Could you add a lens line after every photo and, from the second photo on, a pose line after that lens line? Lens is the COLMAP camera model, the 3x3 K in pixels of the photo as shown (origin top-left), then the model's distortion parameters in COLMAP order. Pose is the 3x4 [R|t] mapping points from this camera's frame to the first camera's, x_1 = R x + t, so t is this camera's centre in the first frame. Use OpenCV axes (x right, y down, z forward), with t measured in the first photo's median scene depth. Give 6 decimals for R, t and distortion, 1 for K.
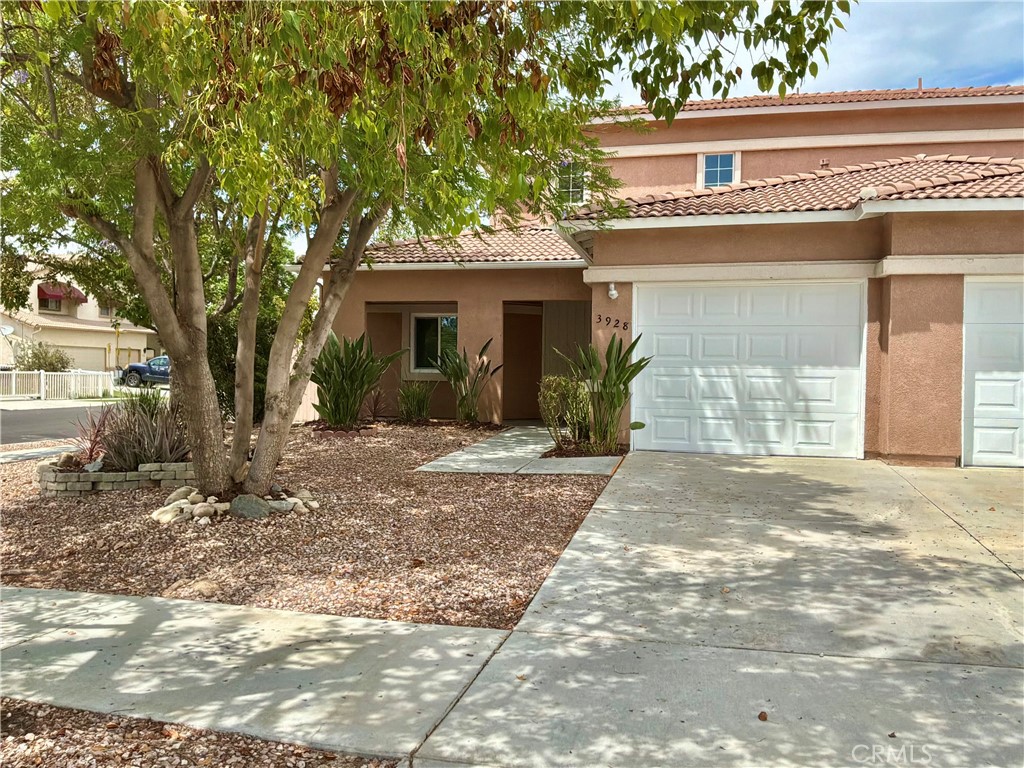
lens RADIAL K [[833.5, 0, 512.0], [0, 833.5, 384.0], [0, 0, 1]] dist [0.164572, -0.355192]
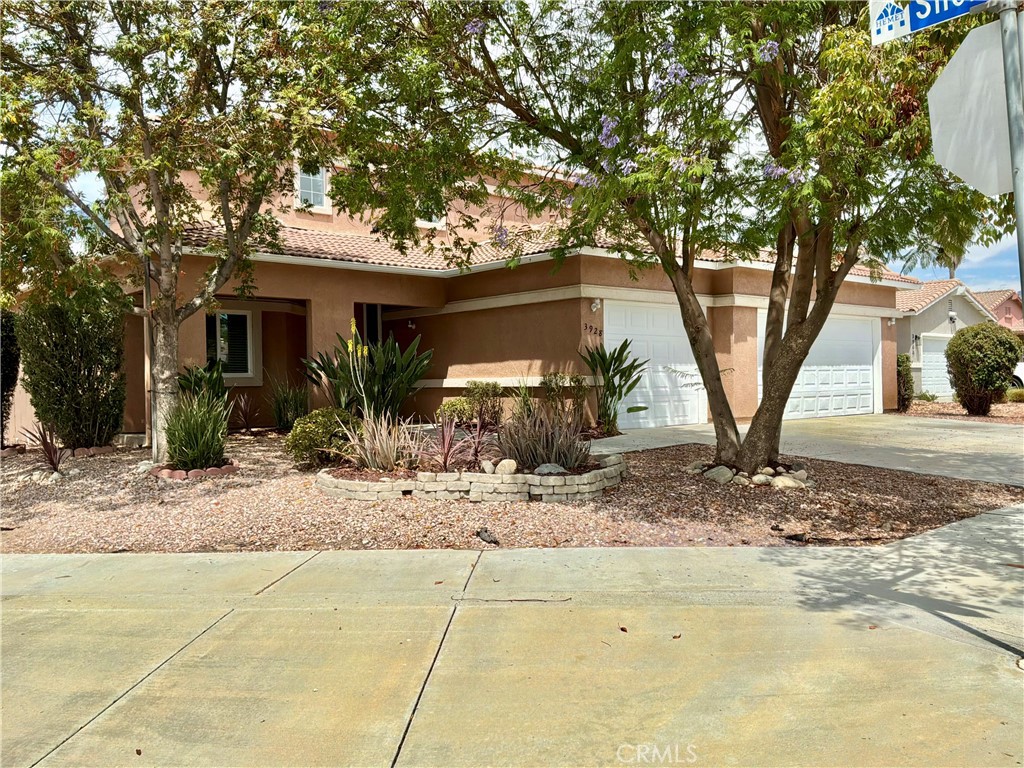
lens RADIAL K [[833.5, 0, 512.0], [0, 833.5, 384.0], [0, 0, 1]] dist [0.164572, -0.355192]
pose [[0.624122, -0.026893, 0.780864, -0.961997], [0.025248, 0.999580, 0.014245, -0.014256], [-0.780919, 0.010825, 0.624538, 0.308304]]
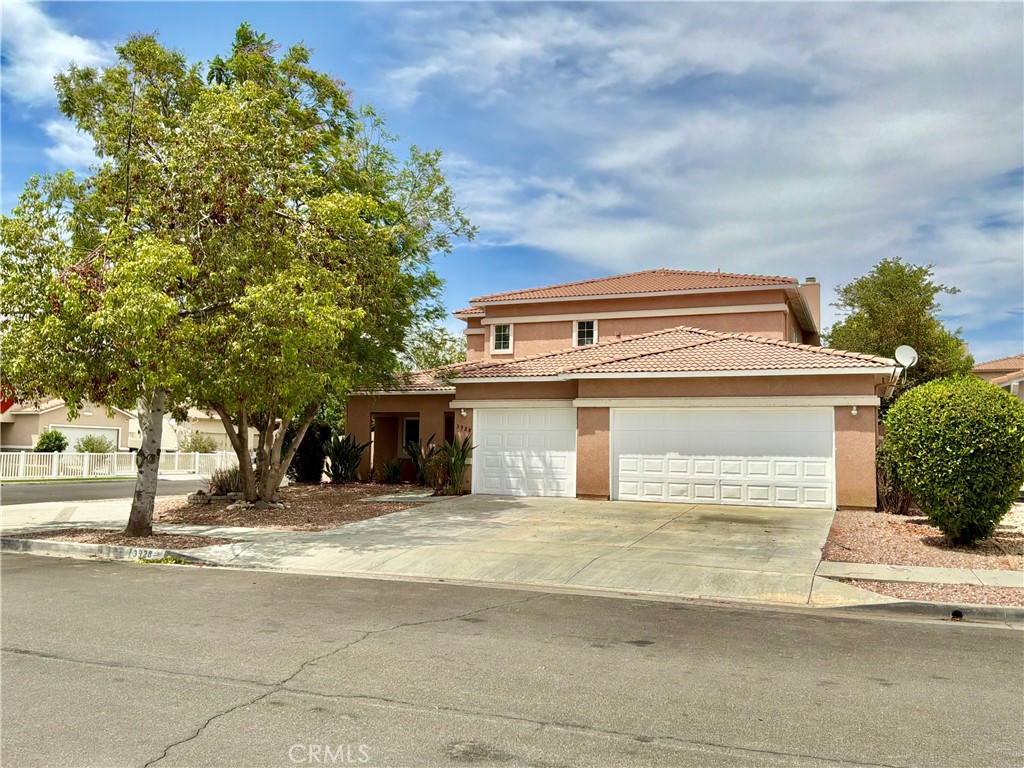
lens RADIAL K [[833.5, 0, 512.0], [0, 833.5, 384.0], [0, 0, 1]] dist [0.164572, -0.355192]
pose [[0.987931, -0.010156, -0.154560, 0.540894], [-0.004712, 0.995416, -0.095525, 0.009965], [0.154821, 0.095100, 0.983355, -0.934194]]
